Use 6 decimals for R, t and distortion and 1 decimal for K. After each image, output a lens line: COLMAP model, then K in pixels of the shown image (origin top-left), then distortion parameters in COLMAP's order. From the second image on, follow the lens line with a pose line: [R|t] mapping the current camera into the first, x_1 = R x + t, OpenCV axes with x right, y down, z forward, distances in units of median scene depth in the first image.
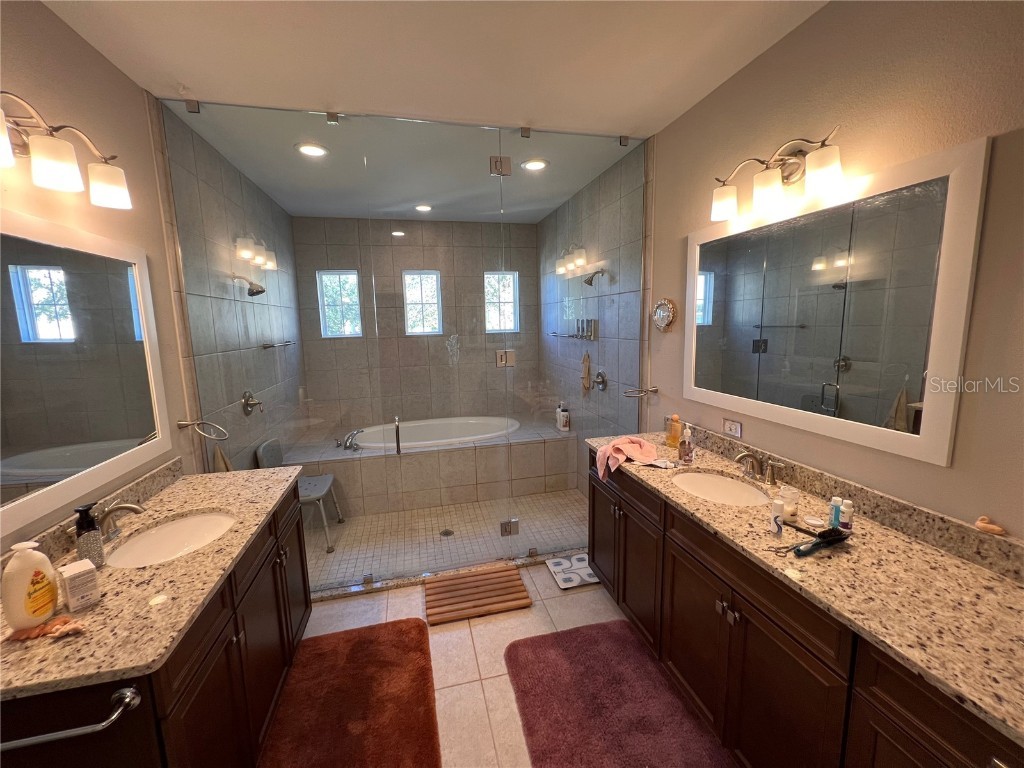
lens RADIAL K [[413.1, 0, 513.7], [0, 413.1, 384.4], [0, 0, 1]] dist [-0.001629, 0.000243]
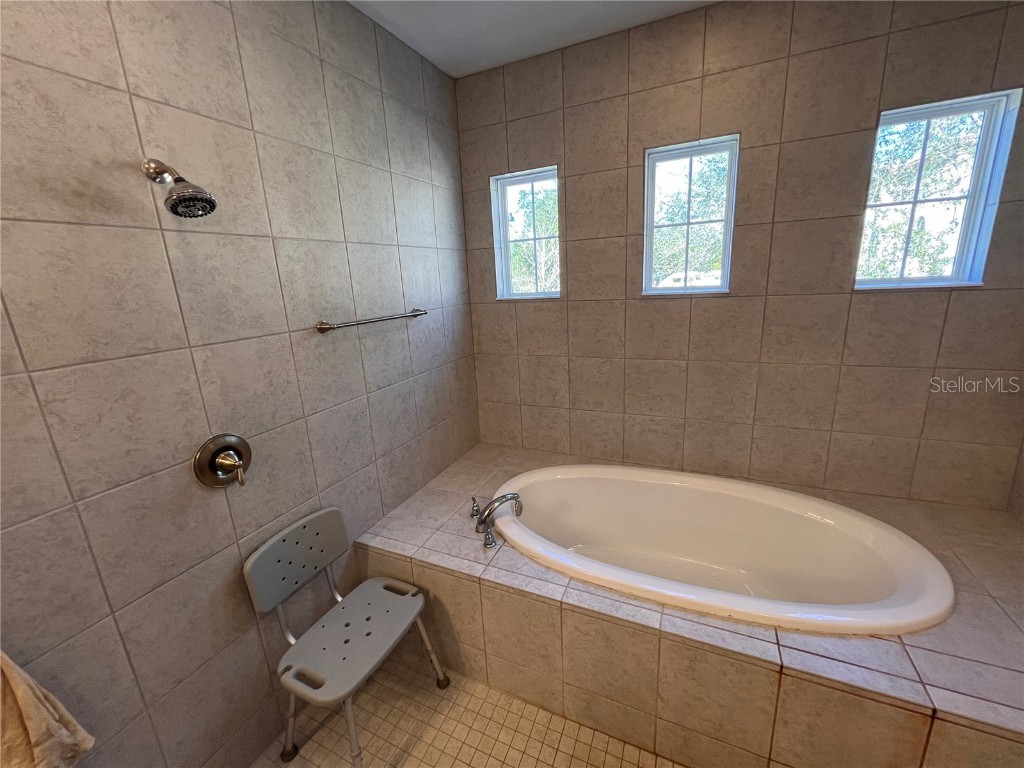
lens RADIAL K [[413.1, 0, 511.0], [0, 413.1, 380.6], [0, 0, 1]] dist [-0.001629, 0.000243]
pose [[0.782737, 0.133793, -0.607801, -0.077863], [-0.058197, 0.988075, 0.142555, -0.081256], [0.619626, -0.076211, 0.781188, 0.533637]]
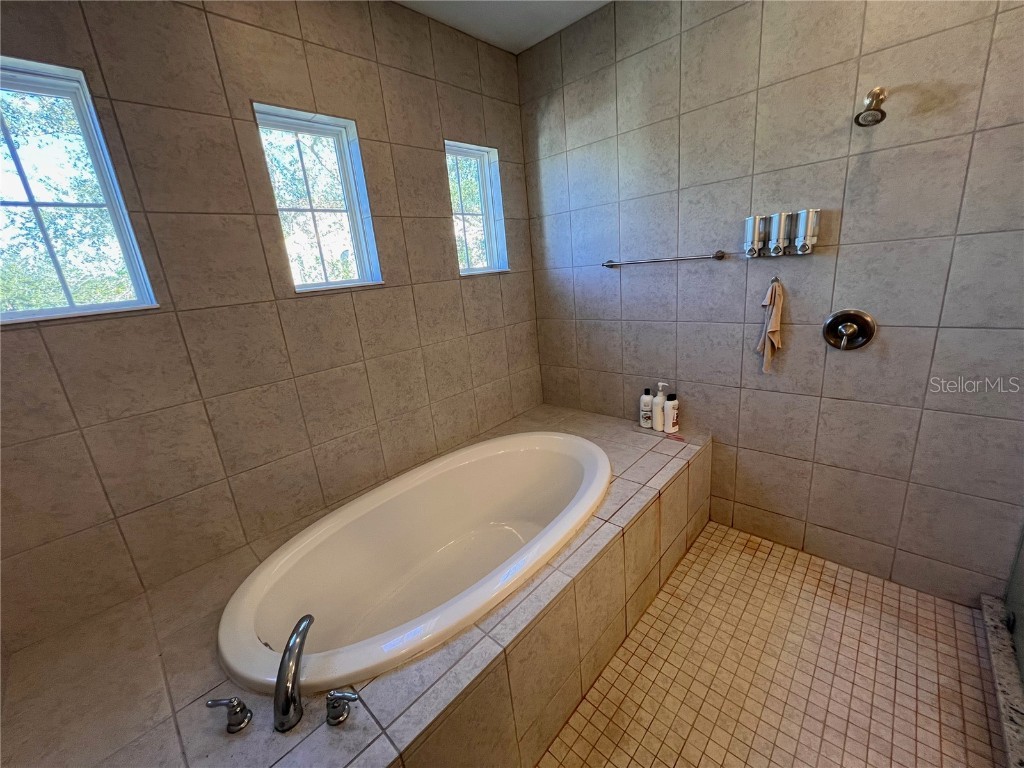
lens RADIAL K [[413.1, 0, 509.9], [0, 413.1, 380.6], [0, 0, 1]] dist [-0.001629, 0.000243]
pose [[0.835223, -0.197686, 0.513150, -0.313143], [0.153602, 0.979875, 0.127479, -0.058941], [-0.528024, -0.027653, 0.848779, 0.585929]]
